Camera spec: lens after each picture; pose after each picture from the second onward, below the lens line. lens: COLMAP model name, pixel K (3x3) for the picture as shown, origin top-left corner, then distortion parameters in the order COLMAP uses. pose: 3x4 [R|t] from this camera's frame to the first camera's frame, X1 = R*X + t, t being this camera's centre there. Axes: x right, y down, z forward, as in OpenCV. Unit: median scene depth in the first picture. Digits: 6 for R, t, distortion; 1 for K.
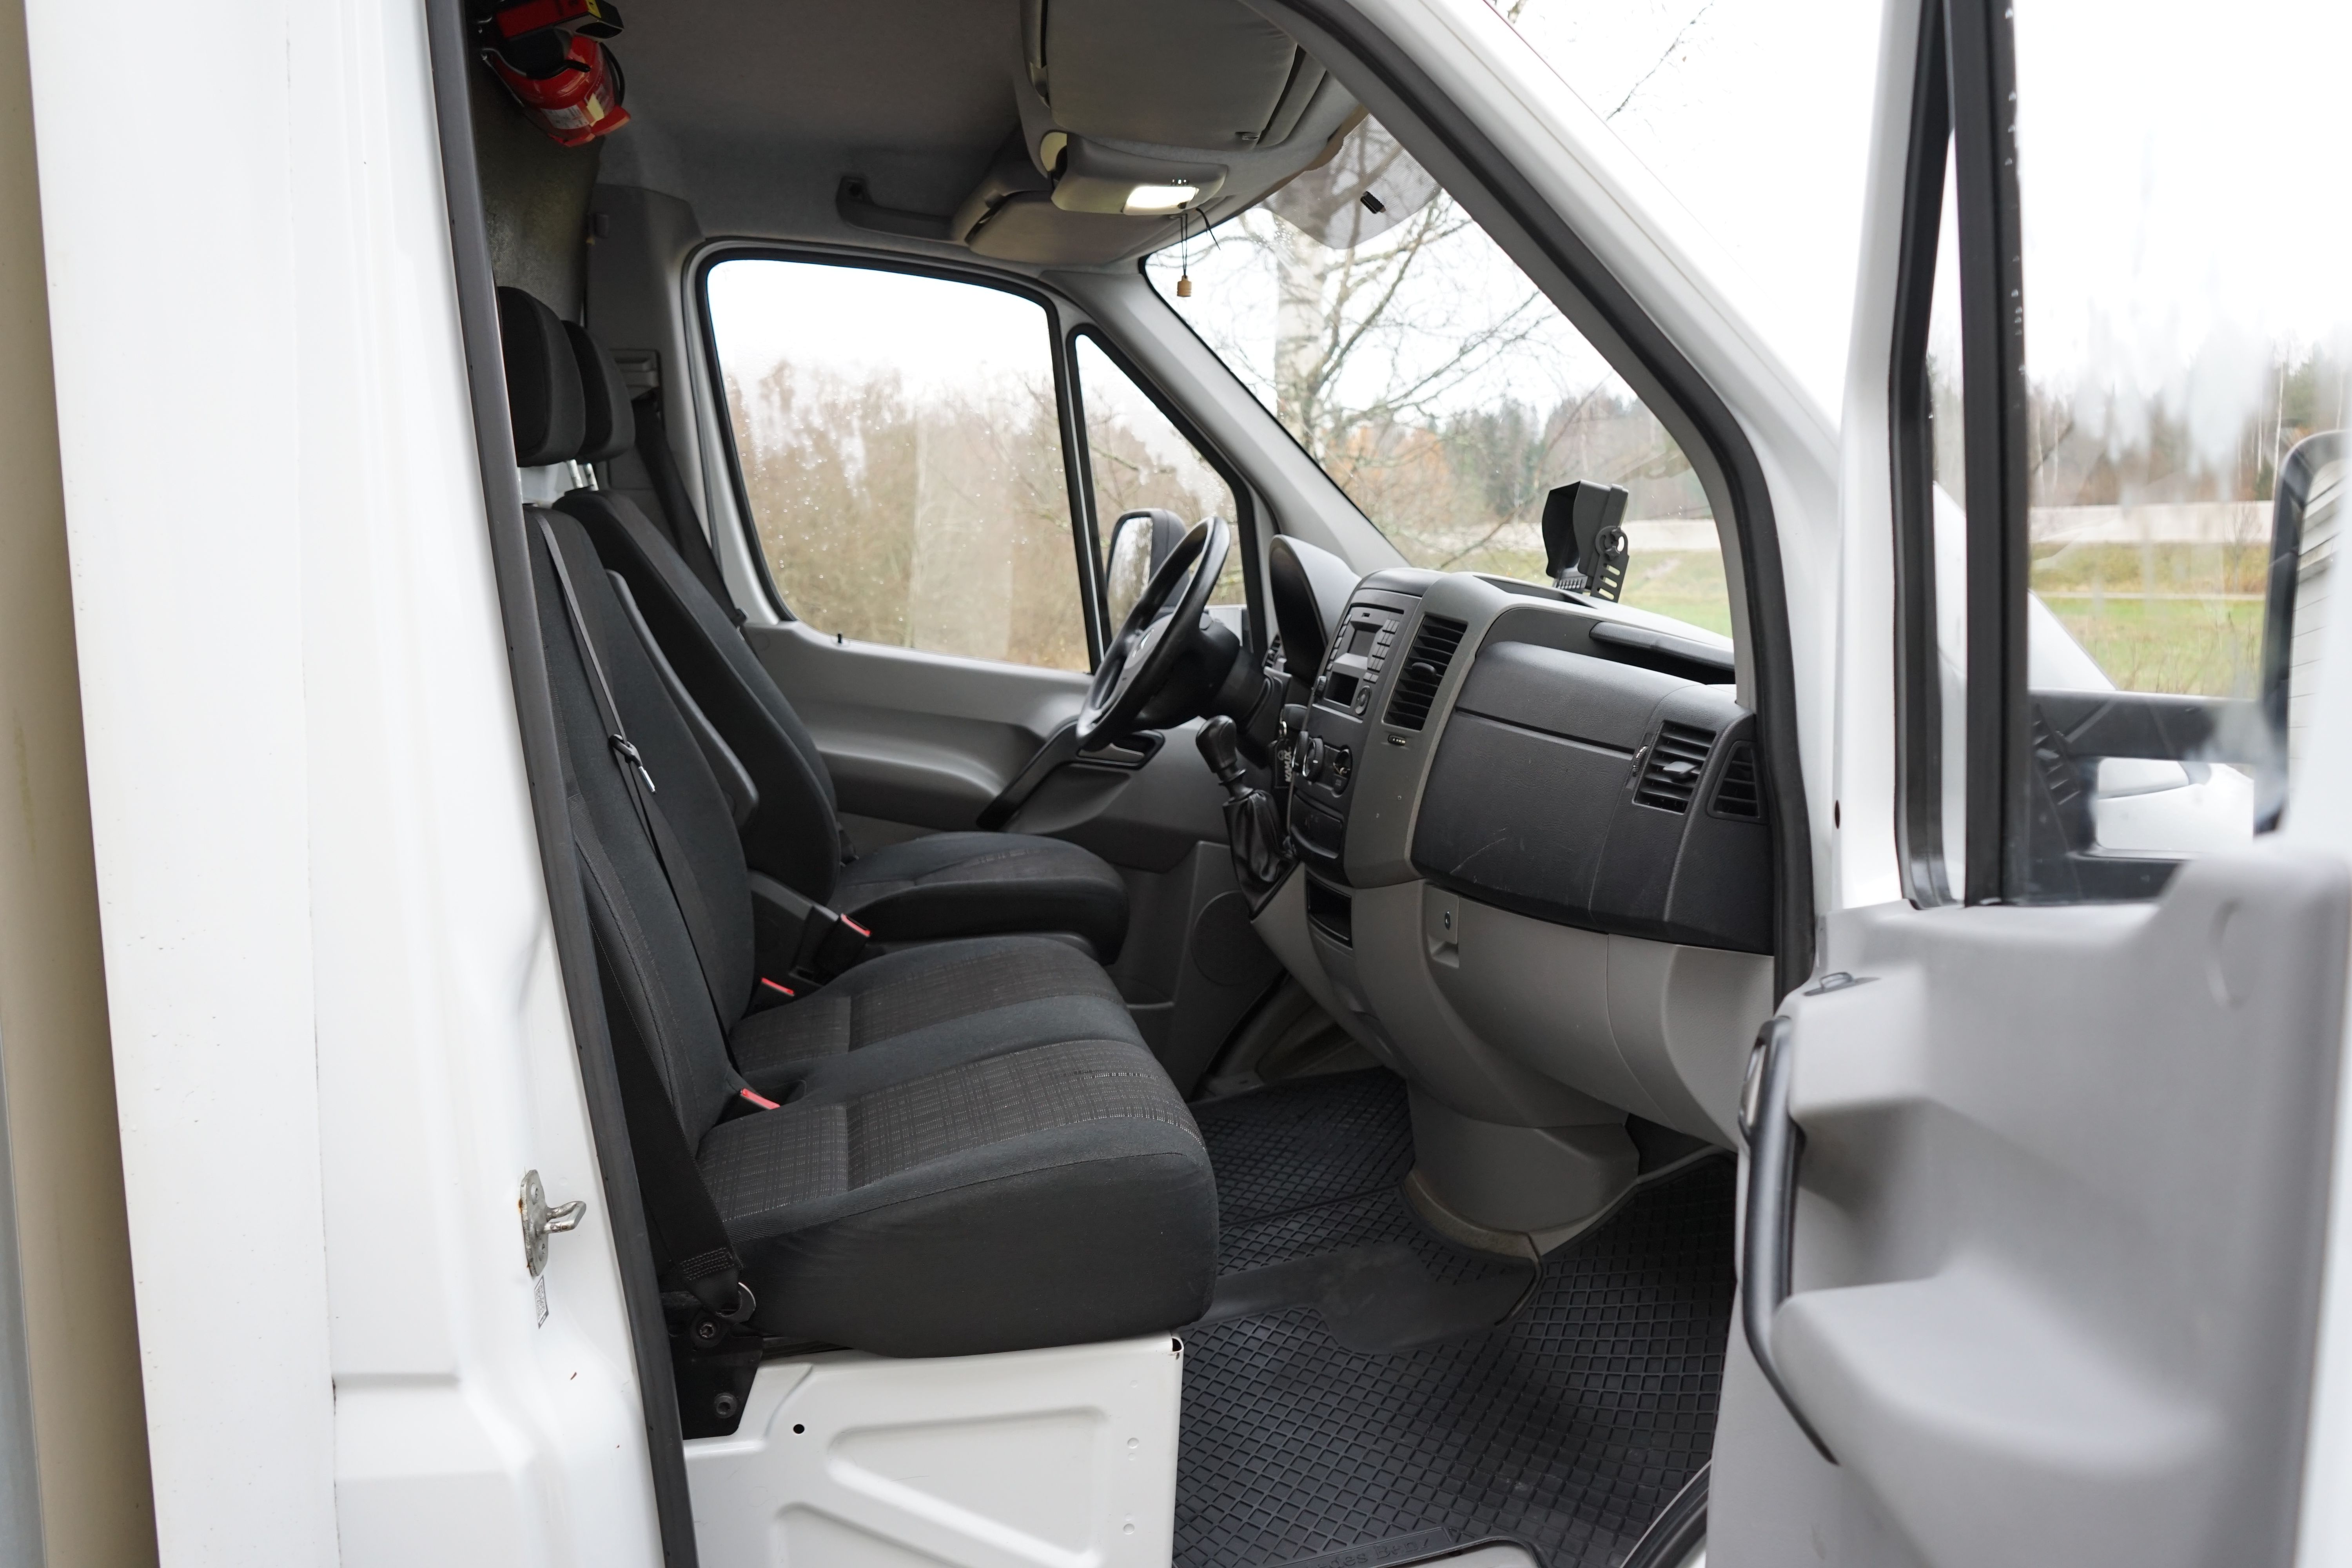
lens RADIAL K [[1866.9, 0, 1176.0], [0, 1866.9, 784.0], [0, 0, 1]] dist [-0.010581, 0.007756]
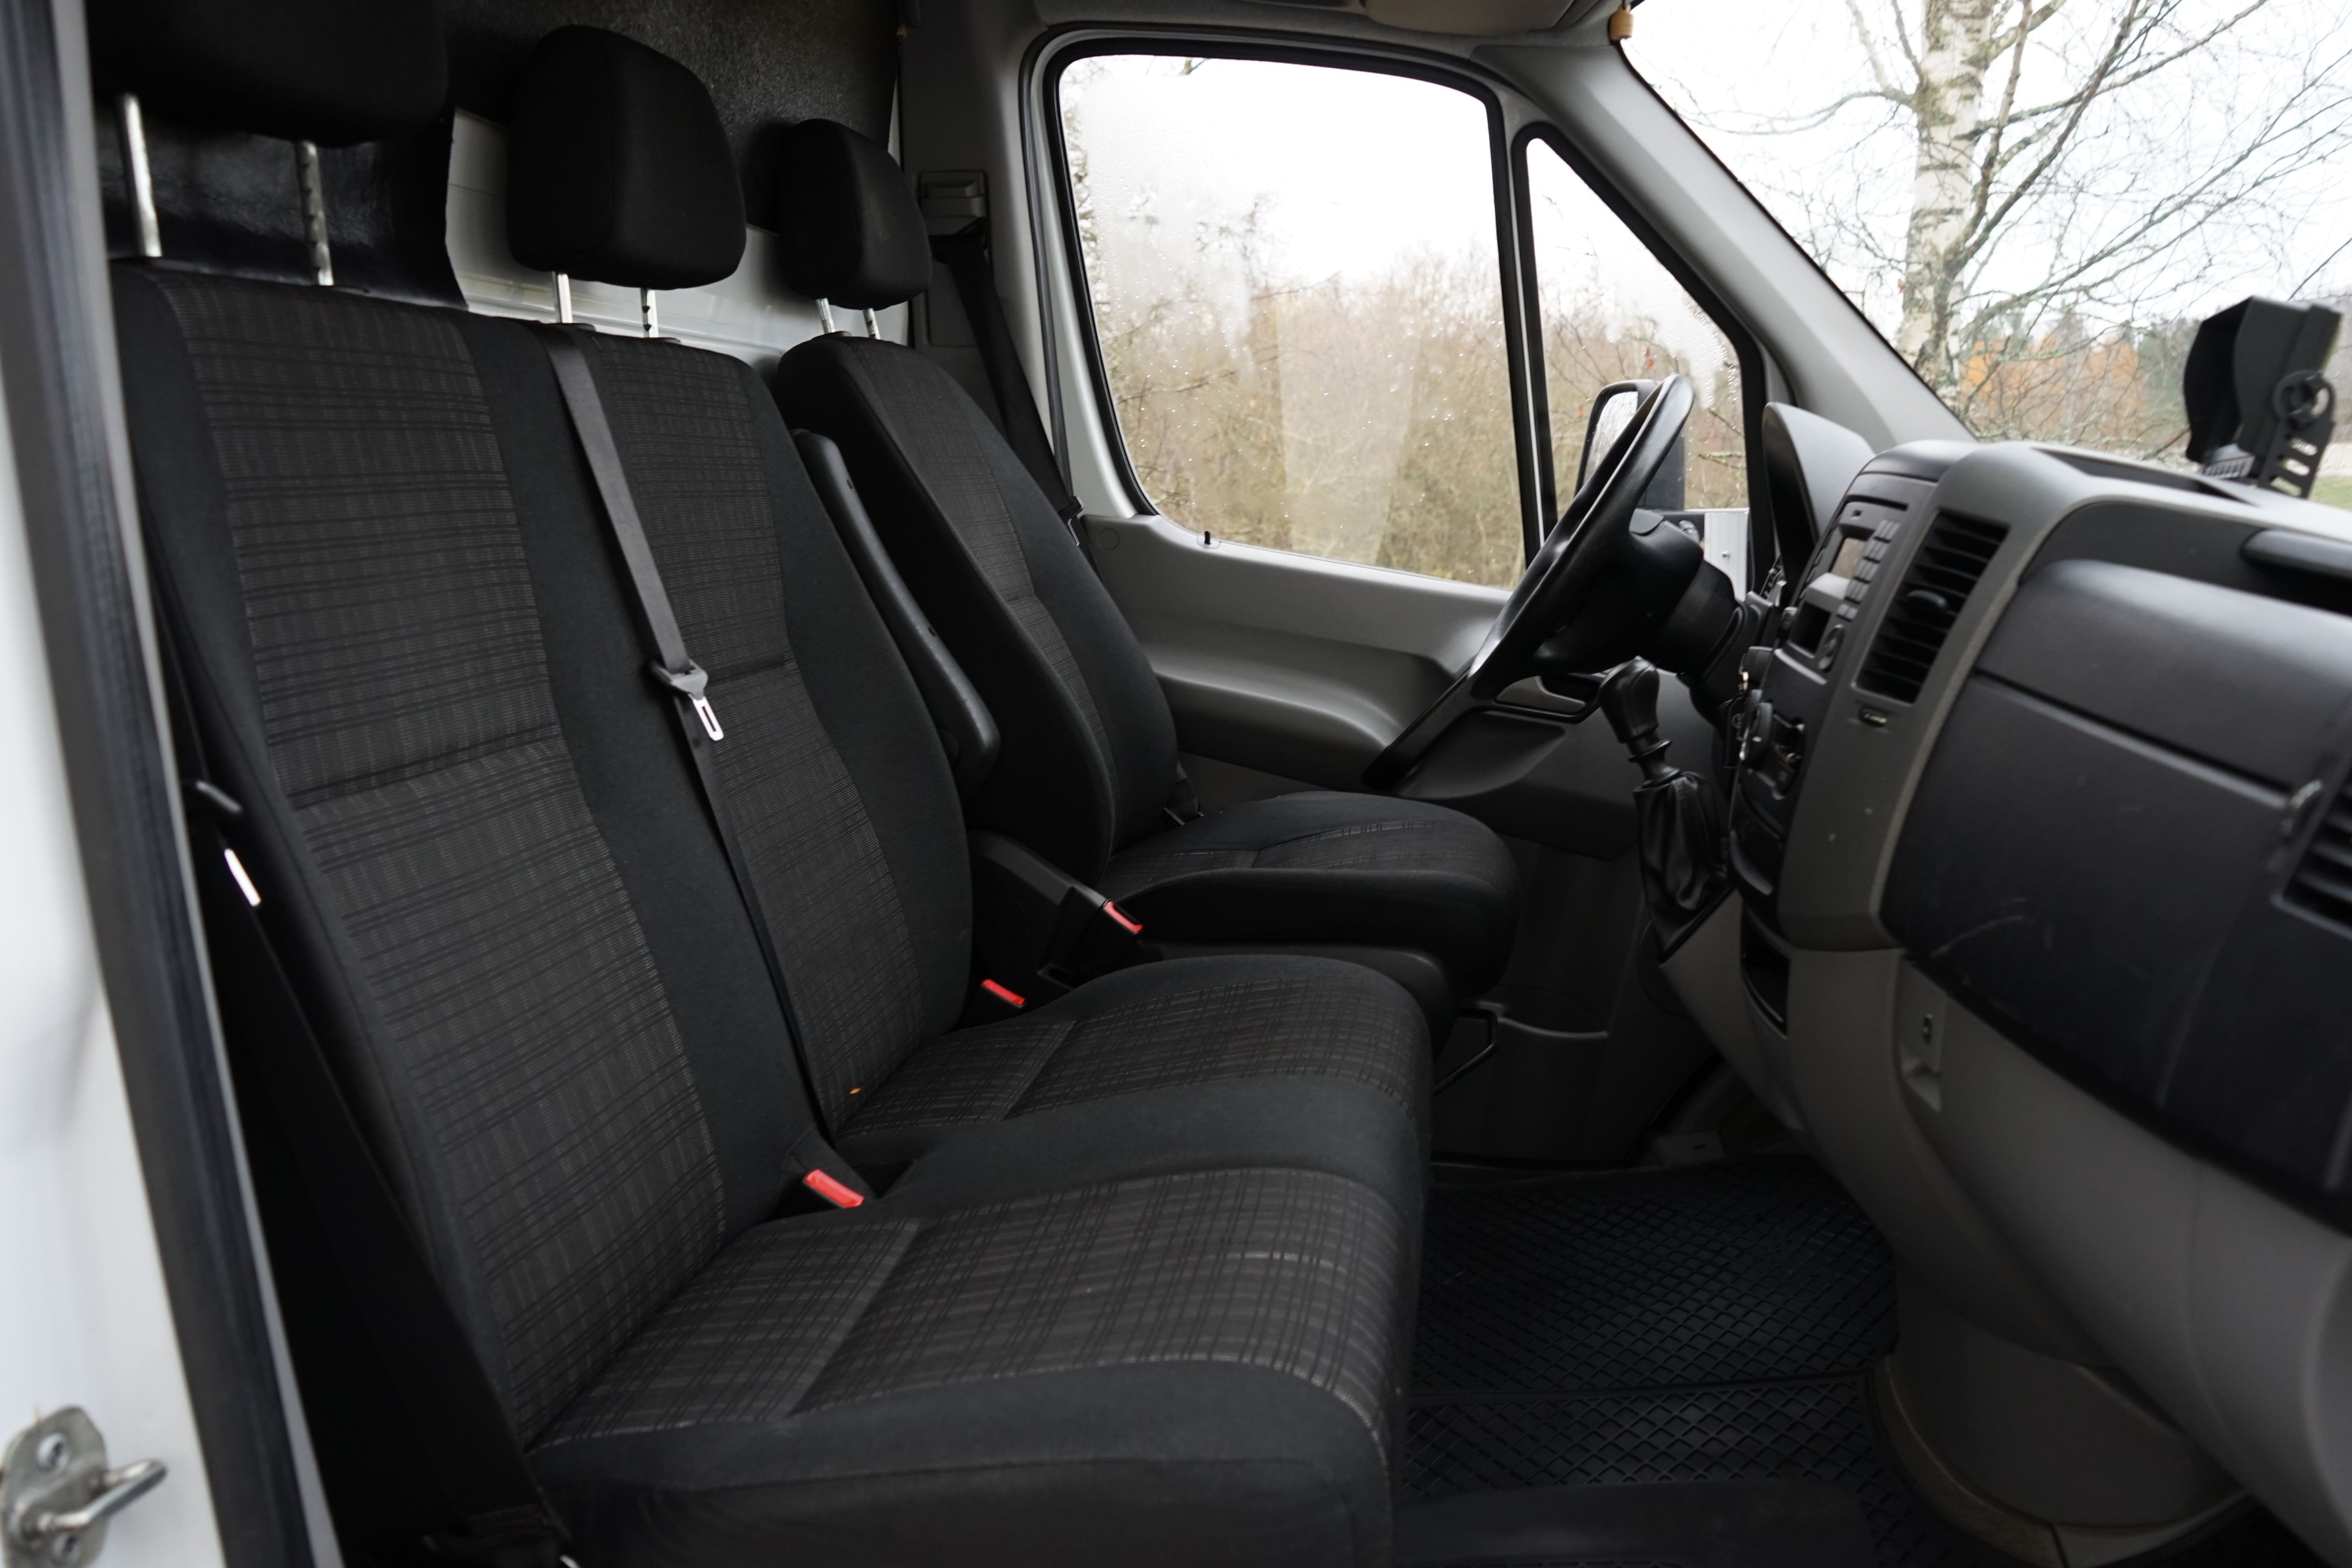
lens RADIAL K [[1866.9, 0, 1176.0], [0, 1866.9, 784.0], [0, 0, 1]] dist [-0.010581, 0.007756]
pose [[0.947360, 0.065767, -0.313343, 0.080506], [-0.051500, 0.997233, 0.053604, -0.019043], [0.316001, -0.034645, 0.948126, 0.296474]]
